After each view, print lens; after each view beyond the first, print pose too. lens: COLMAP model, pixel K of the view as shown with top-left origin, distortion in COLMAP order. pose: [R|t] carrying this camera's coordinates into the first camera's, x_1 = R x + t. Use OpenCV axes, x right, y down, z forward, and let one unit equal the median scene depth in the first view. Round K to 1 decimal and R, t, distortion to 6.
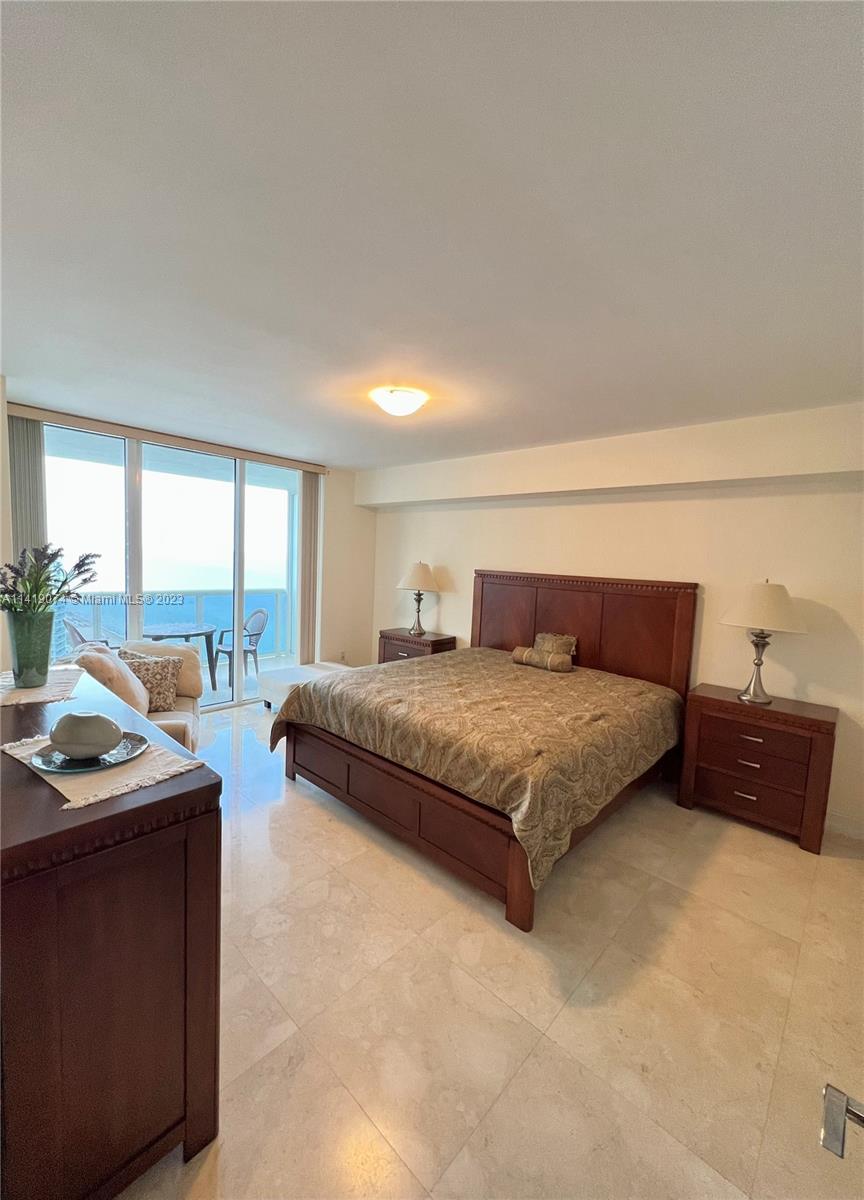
lens RADIAL K [[481.2, 0, 415.3], [0, 481.2, 597.0], [0, 0, 1]] dist [-0.000795, 0.000016]
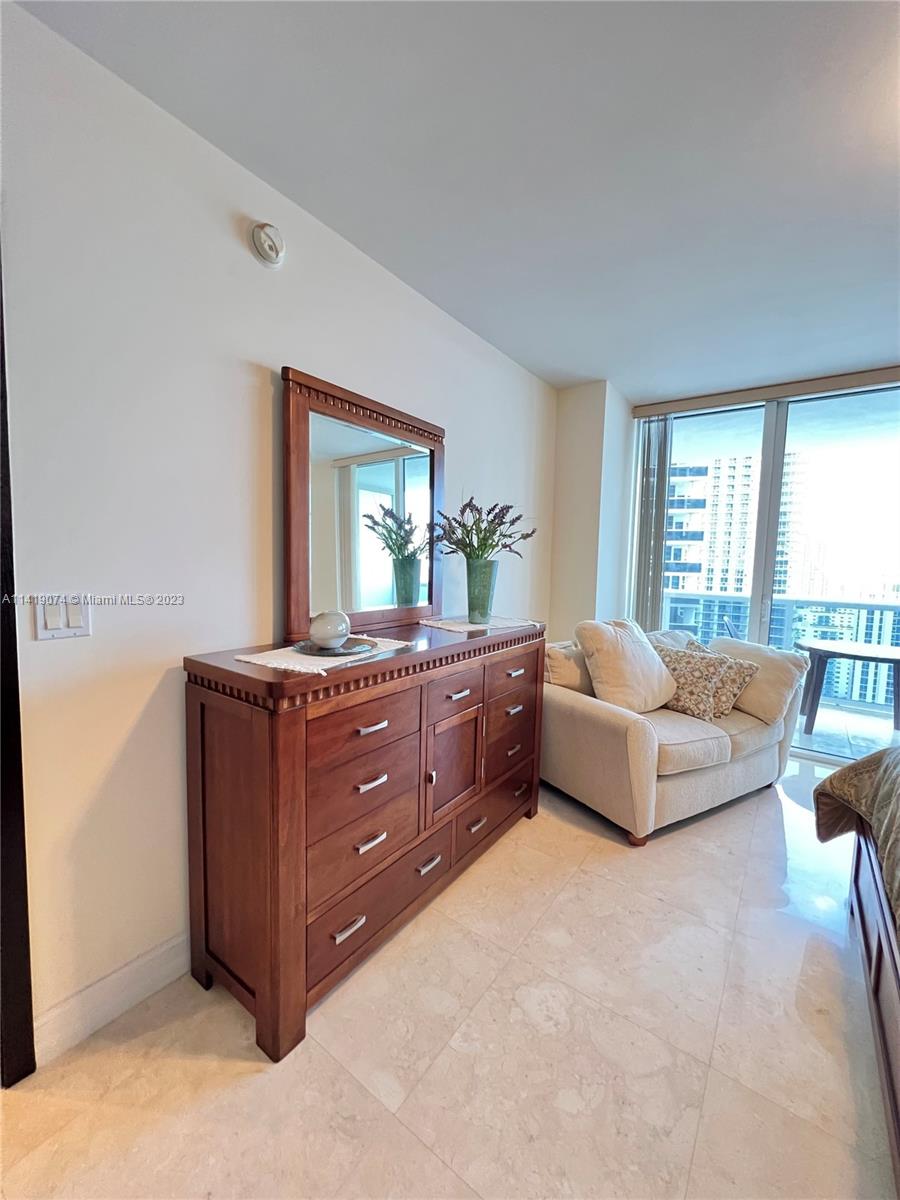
lens RADIAL K [[480.0, 0, 449.3], [0, 480.0, 597.7], [0, 0, 1]] dist [-0.001447, 0.000019]
pose [[0.135220, 0.040114, -0.990003, 0.233376], [-0.105330, 0.994100, 0.025893, 0.063264], [0.985201, 0.100776, 0.138647, 0.485982]]
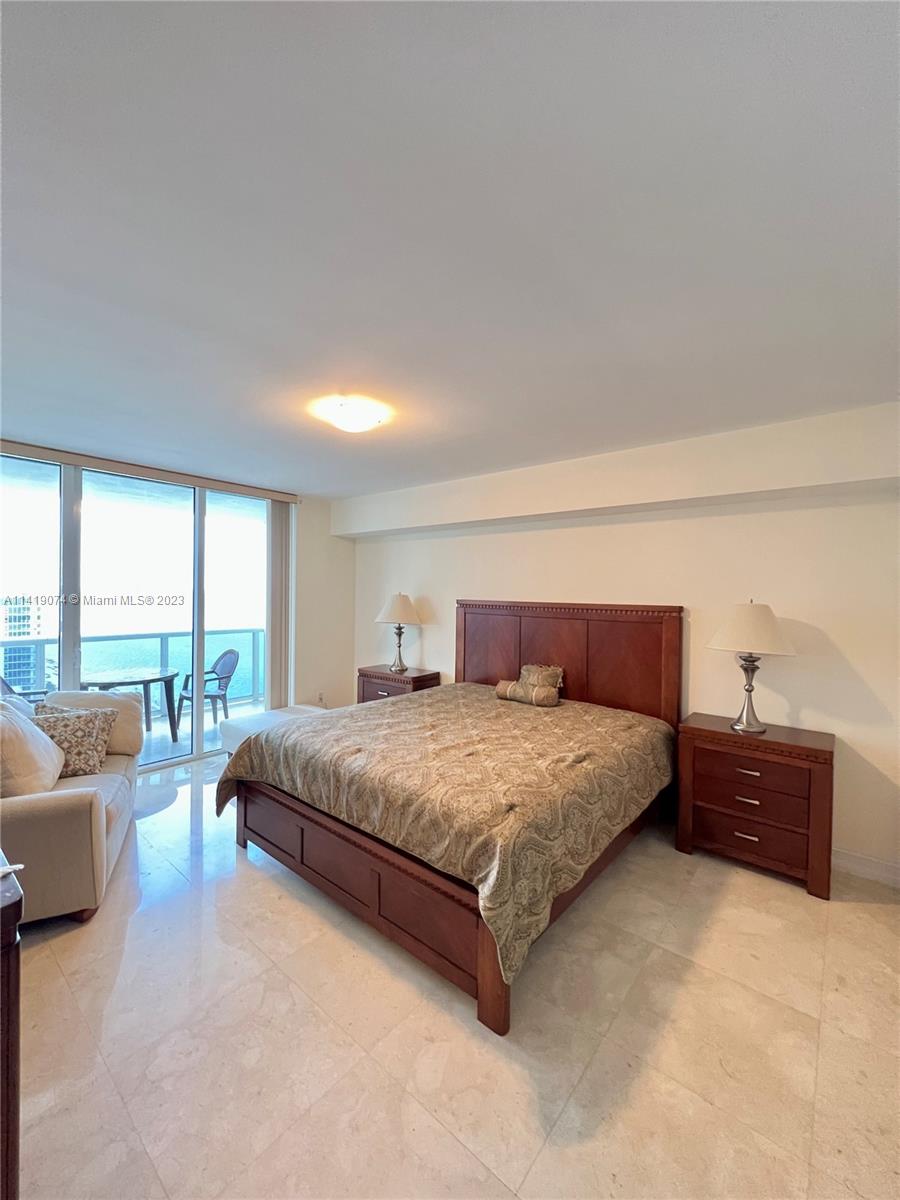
lens RADIAL K [[481.1, 0, 451.2], [0, 481.1, 597.1], [0, 0, 1]] dist [-0.002889, 0.001259]
pose [[0.997154, -0.027659, 0.070140, 0.074971], [0.032550, 0.997045, -0.069580, 0.005432], [-0.068008, 0.071665, 0.995108, 0.096503]]
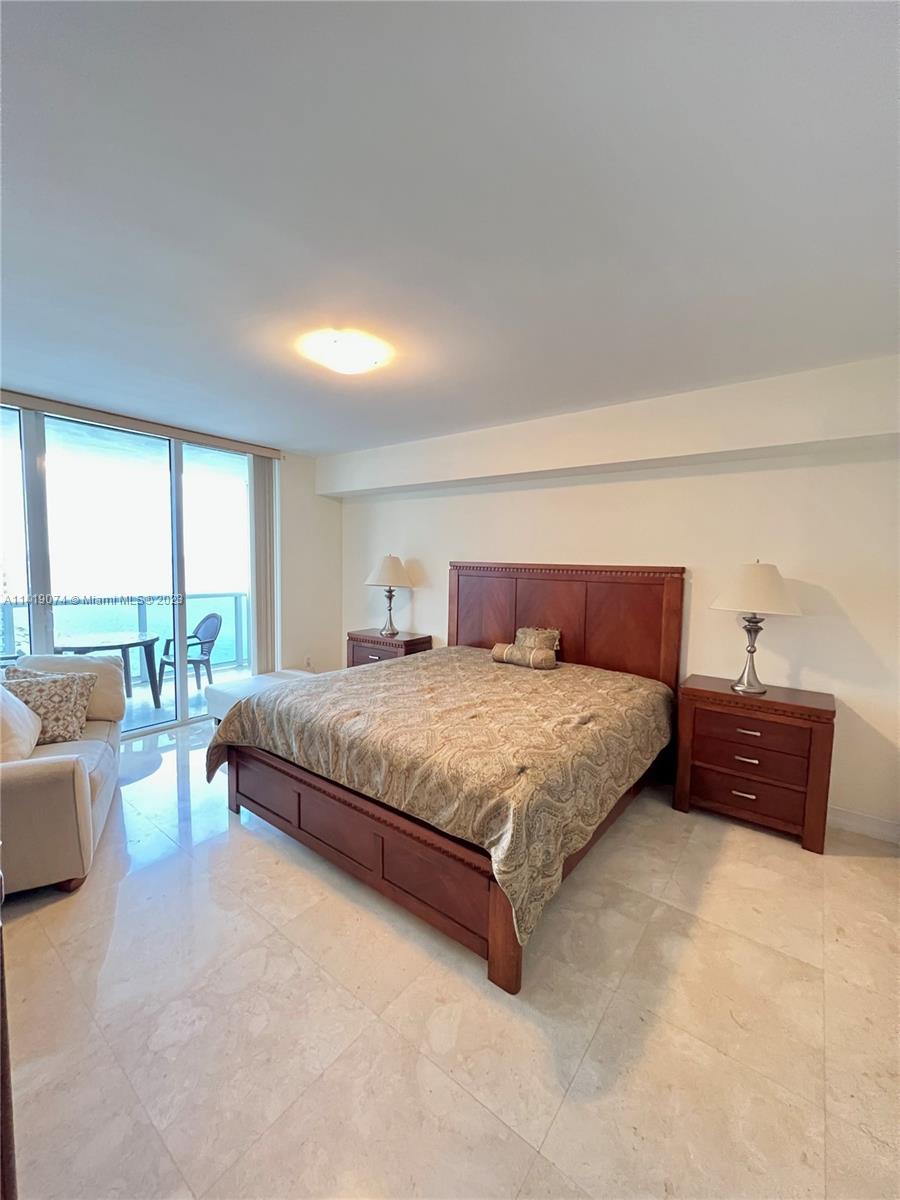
lens RADIAL K [[481.1, 0, 451.2], [0, 481.1, 597.1], [0, 0, 1]] dist [-0.002889, 0.001259]
pose [[0.993746, -0.030432, 0.107442, 0.041869], [0.030707, 0.999528, -0.000905, 0.018446], [-0.107363, 0.004198, 0.994211, 0.141562]]
